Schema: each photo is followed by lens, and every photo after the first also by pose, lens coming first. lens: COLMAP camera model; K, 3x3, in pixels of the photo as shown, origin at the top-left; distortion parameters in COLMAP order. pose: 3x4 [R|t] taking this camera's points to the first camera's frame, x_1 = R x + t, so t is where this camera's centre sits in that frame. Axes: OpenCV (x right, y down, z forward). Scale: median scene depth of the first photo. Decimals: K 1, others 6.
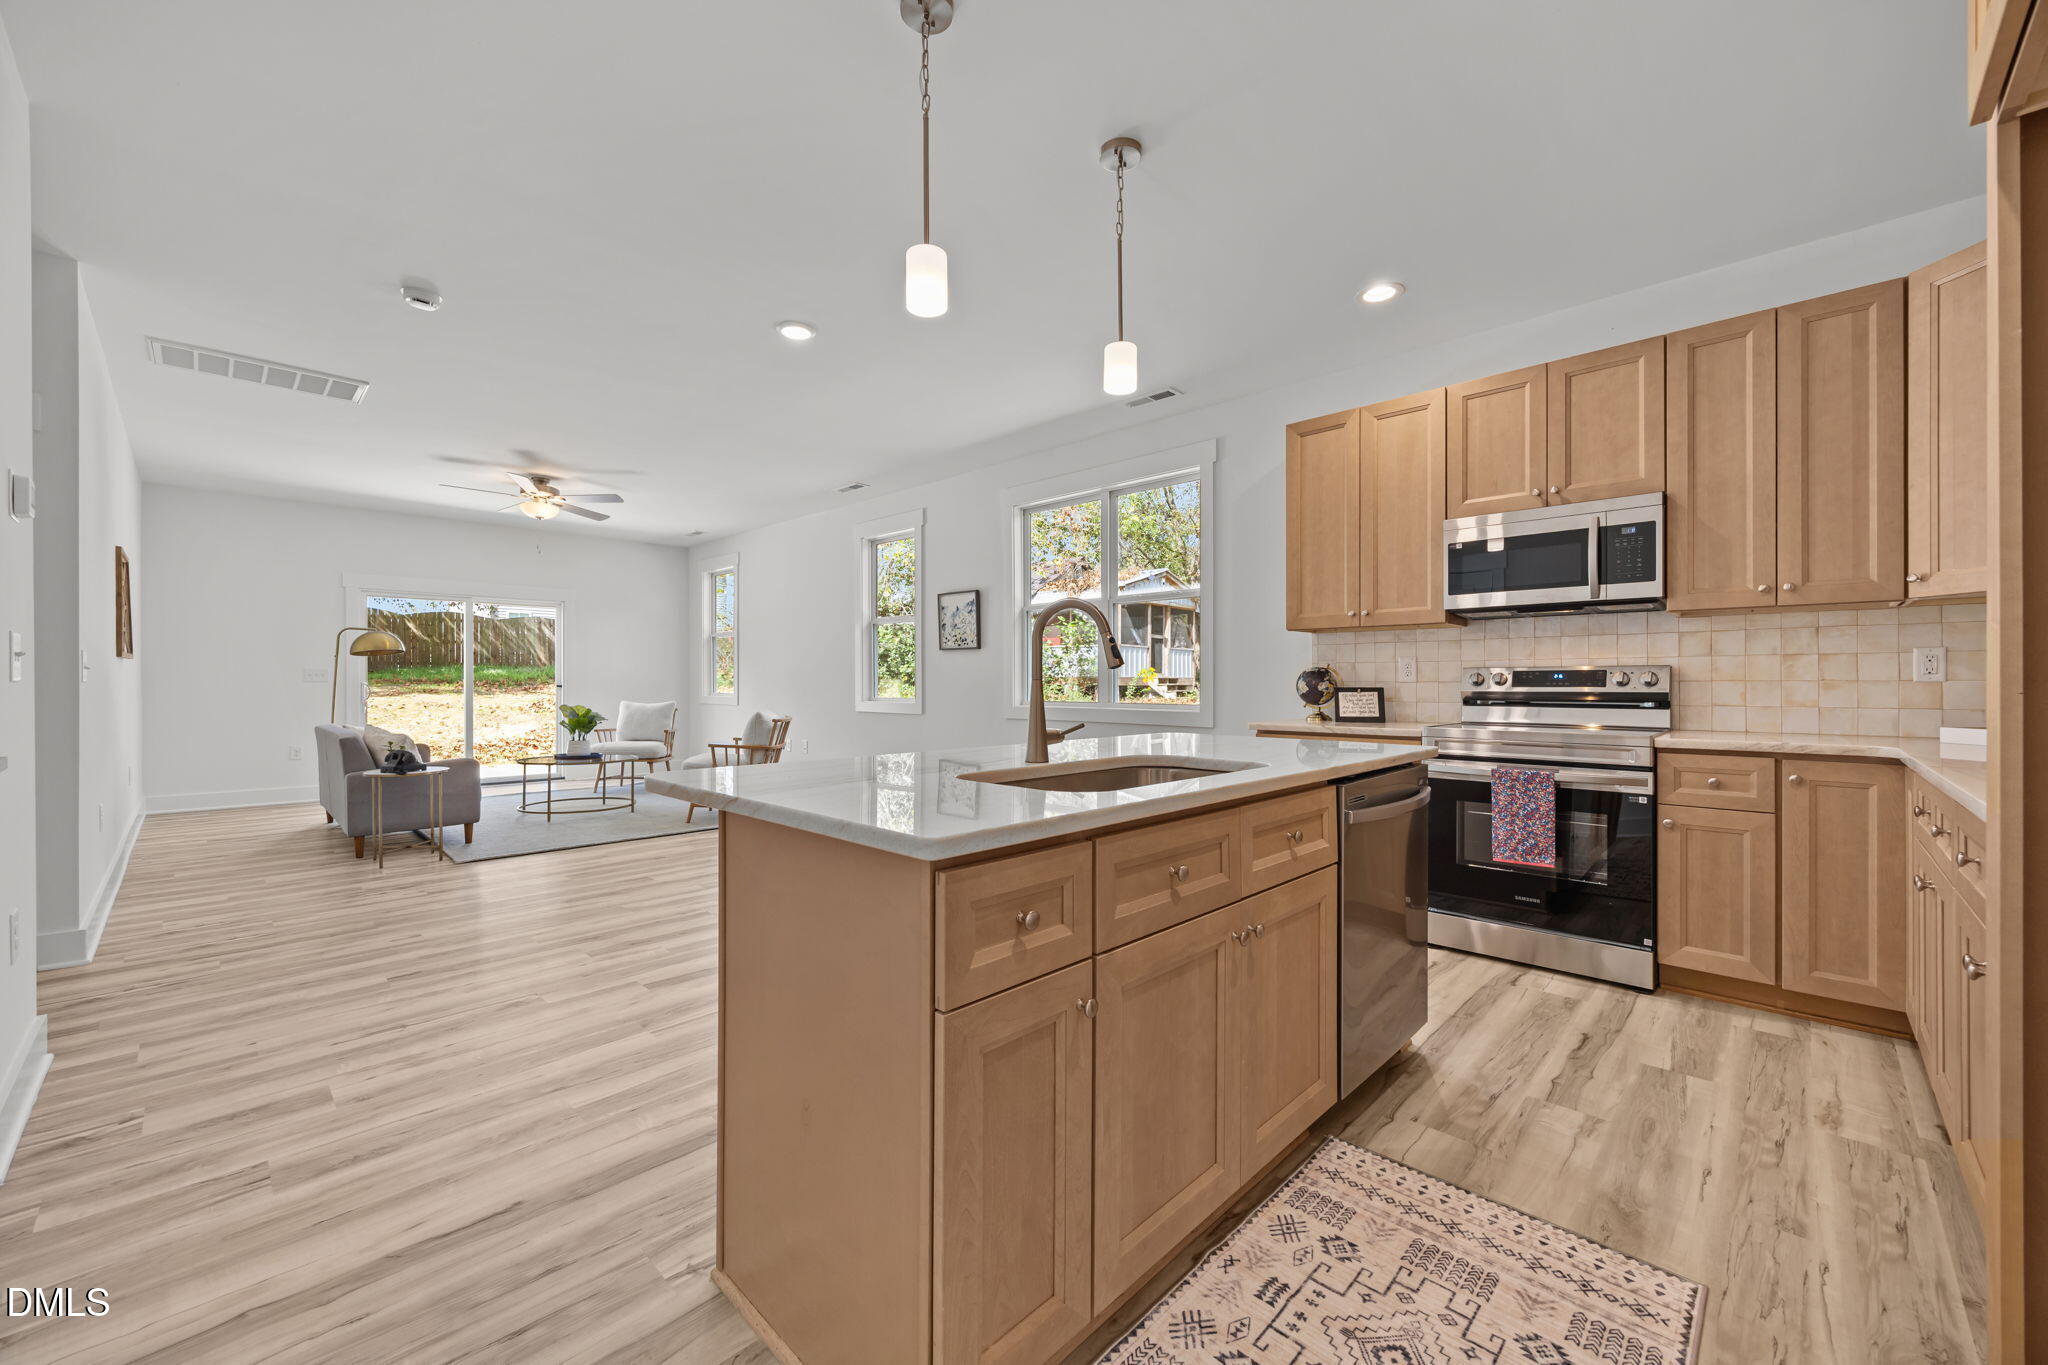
lens RADIAL K [[790.3, 0, 1005.2], [0, 790.3, 682.4], [0, 0, 1]] dist [-0.000968, 0.000190]
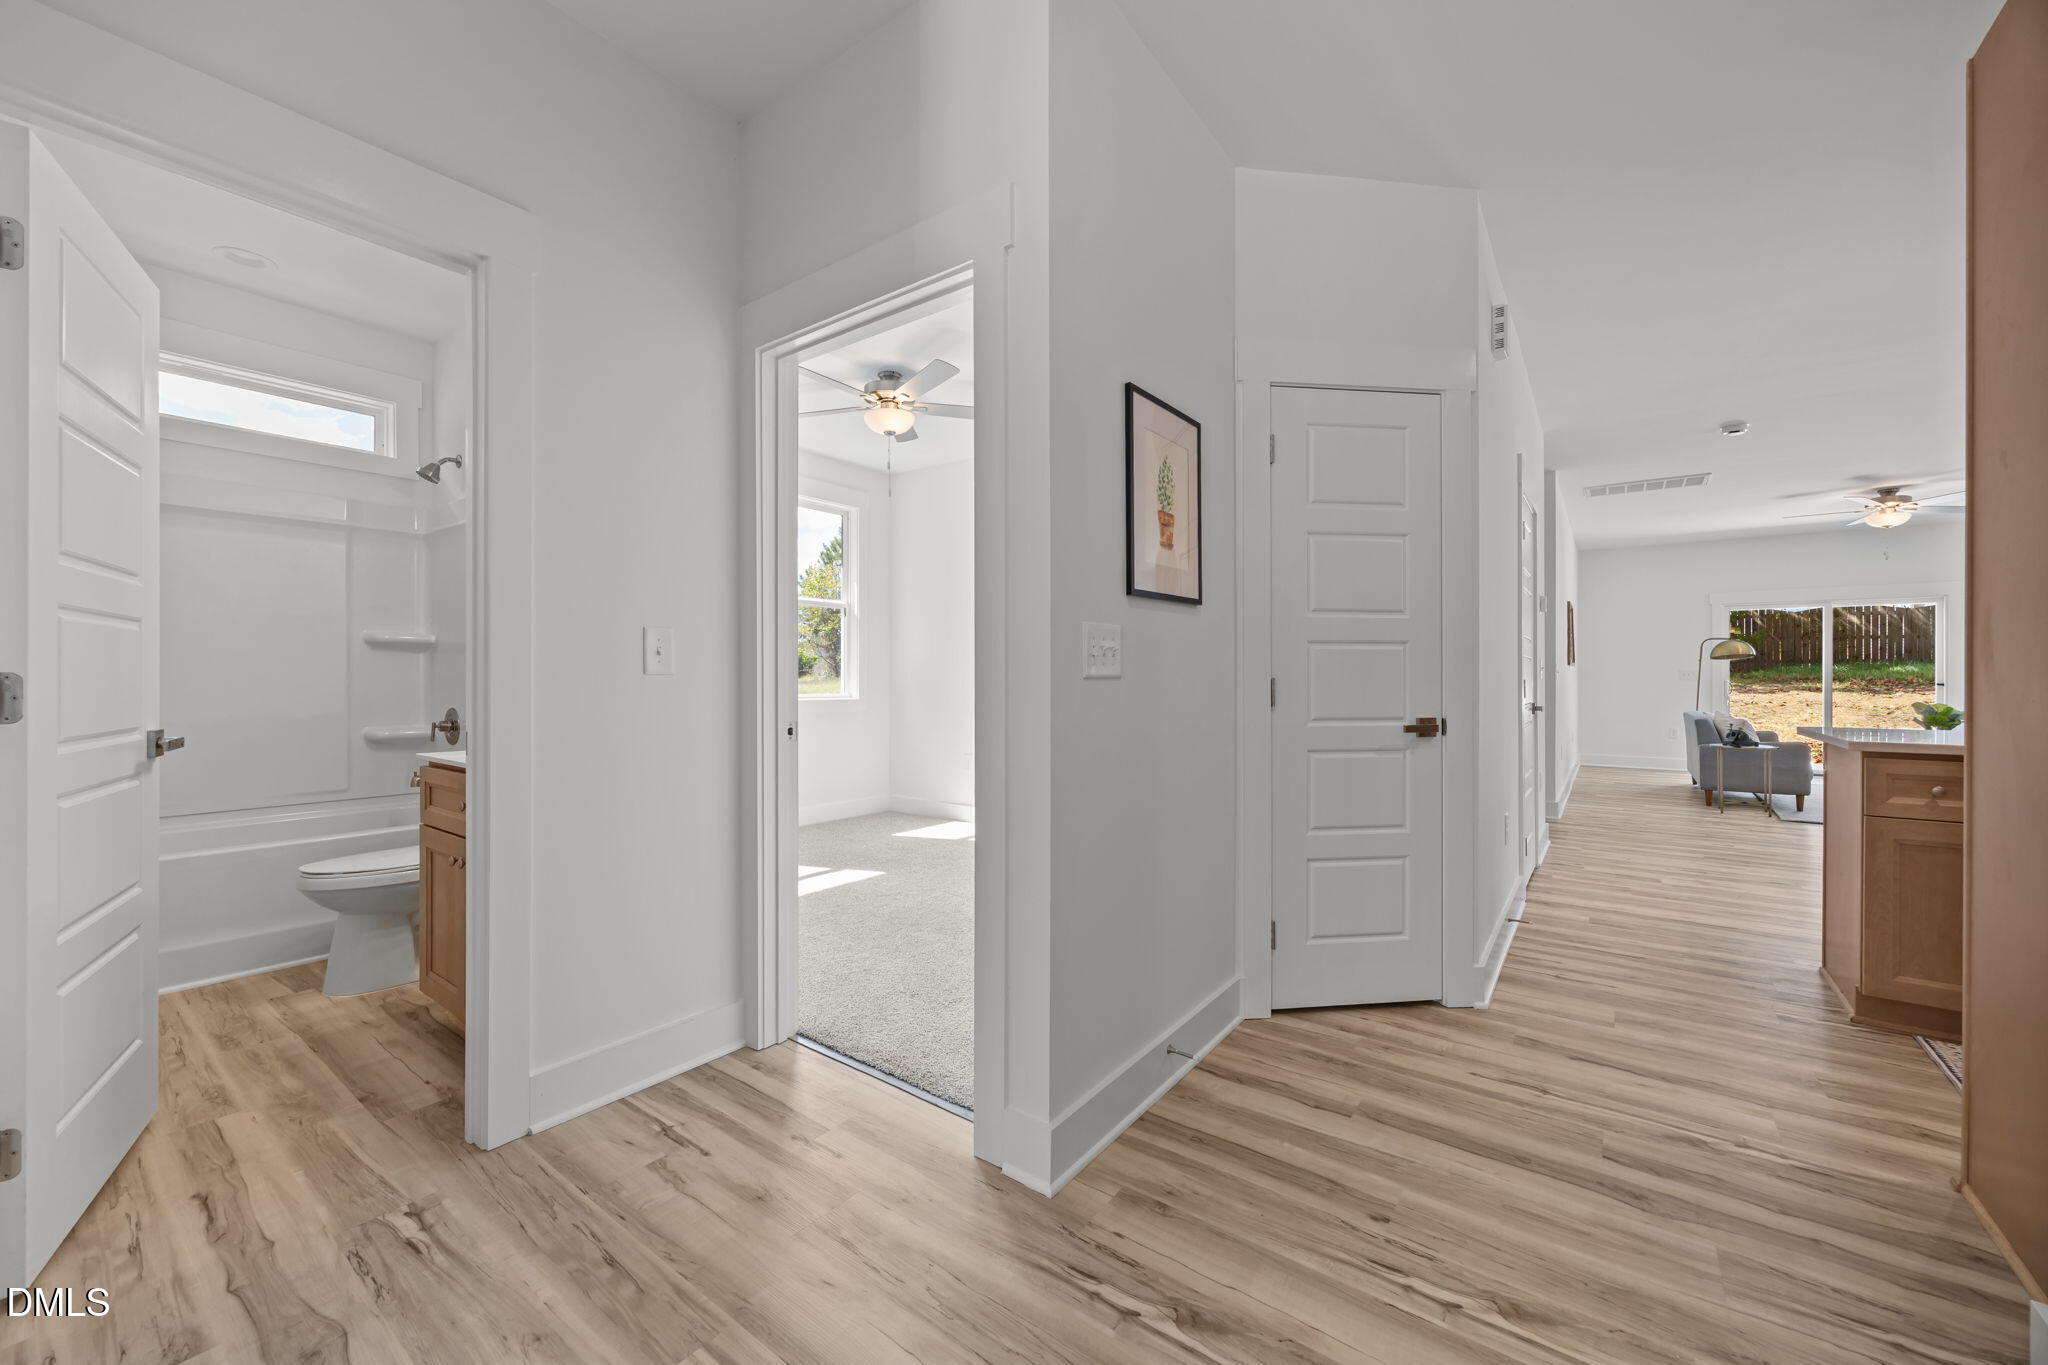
lens RADIAL K [[790.3, 0, 1024.5], [0, 790.3, 681.0], [0, 0, 1]] dist [-0.000968, 0.000190]
pose [[0.132845, 0.002627, -0.991133, 0.376327], [-0.002174, 0.999995, 0.002359, 0.000762], [0.991134, 0.001842, 0.132850, -0.357491]]
